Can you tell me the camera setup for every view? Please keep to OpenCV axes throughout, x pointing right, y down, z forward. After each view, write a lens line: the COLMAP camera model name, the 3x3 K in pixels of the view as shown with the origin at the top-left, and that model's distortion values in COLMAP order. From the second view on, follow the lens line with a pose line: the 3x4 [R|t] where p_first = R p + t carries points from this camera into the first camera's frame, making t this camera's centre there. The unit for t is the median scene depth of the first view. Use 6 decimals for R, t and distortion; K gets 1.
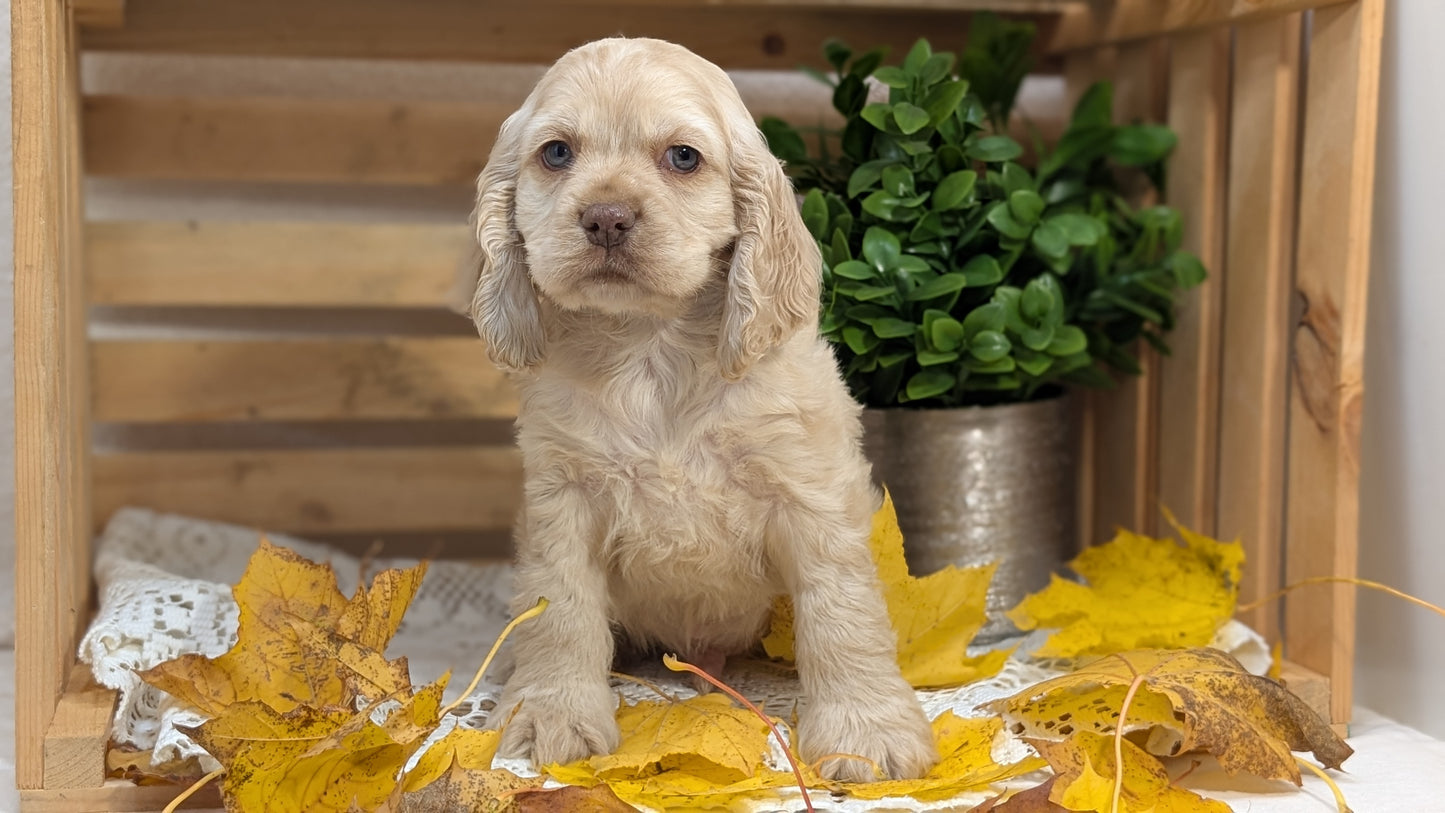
lens RADIAL K [[2291.5, 0, 710.7], [0, 2291.5, 419.6], [0, 0, 1]] dist [0.192036, 0.000000]
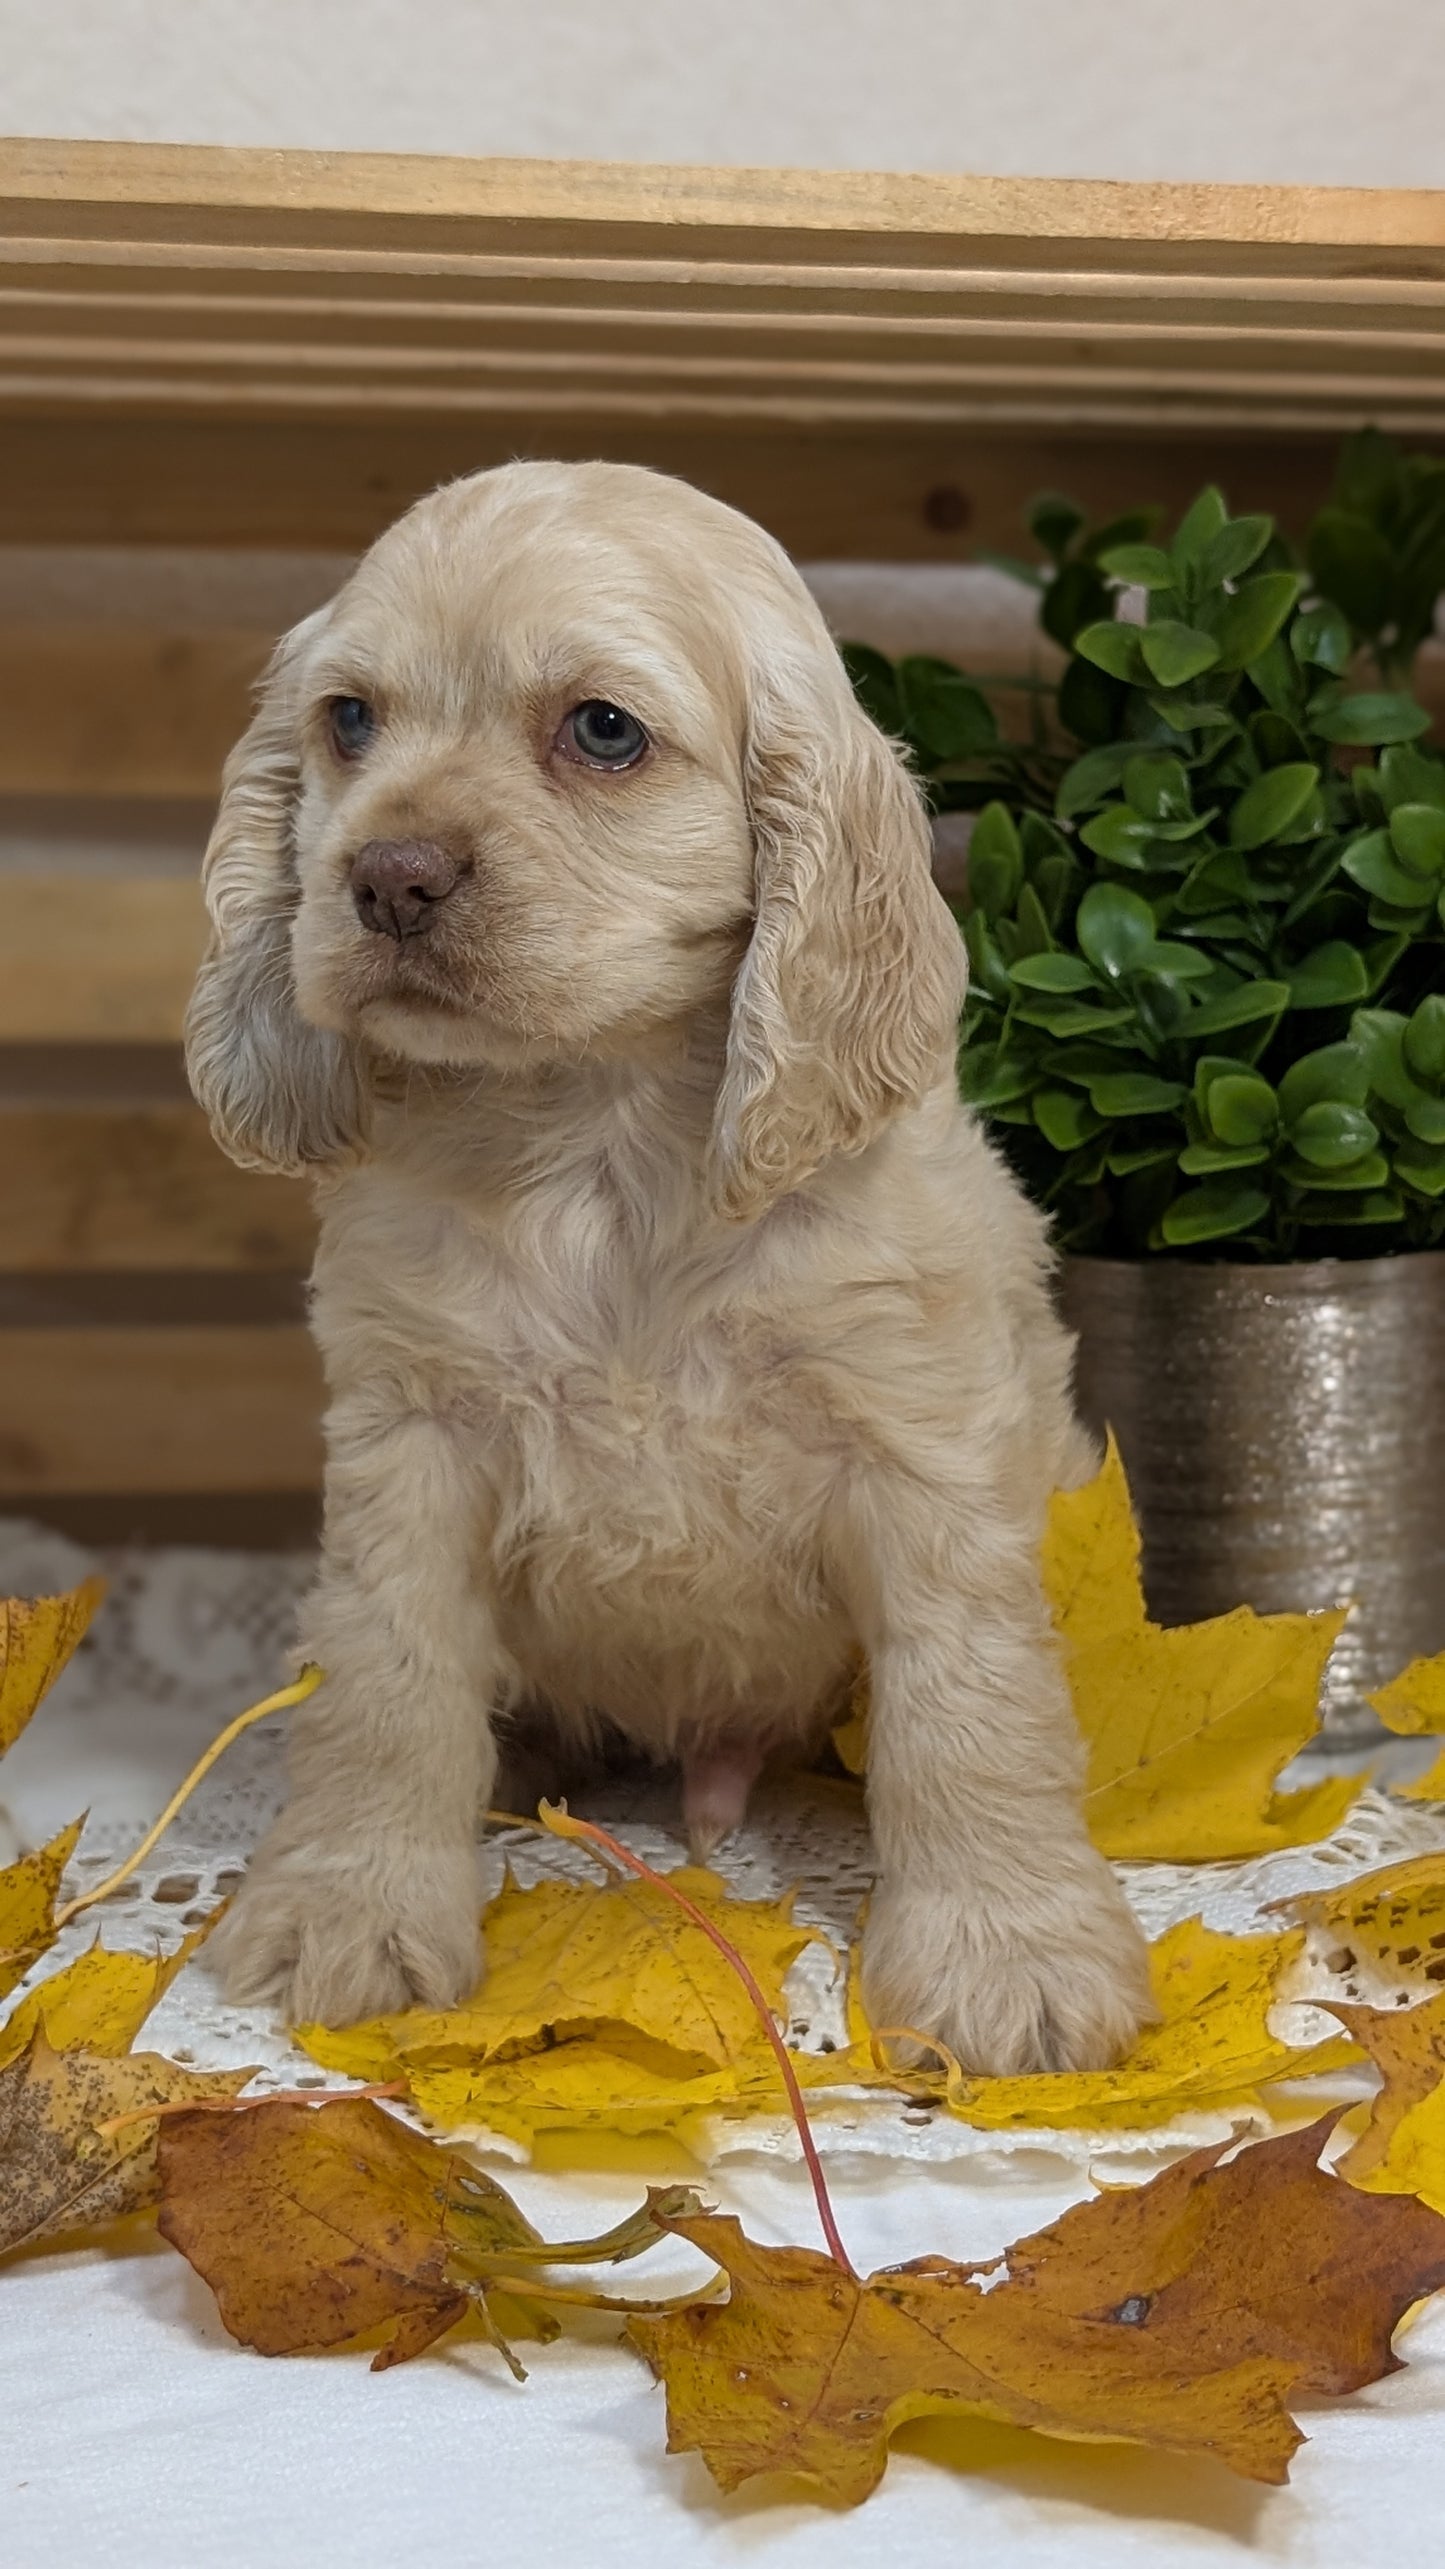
lens RADIAL K [[4074.0, 0, 782.1], [0, 4074.0, 1231.5], [0, 0, 1]] dist [0.192036, 0.000000]
pose [[0.995007, 0.008231, -0.099461, 0.096441], [-0.008216, 0.999966, 0.000561, -0.011694], [0.099462, 0.000259, 0.995041, 0.155567]]
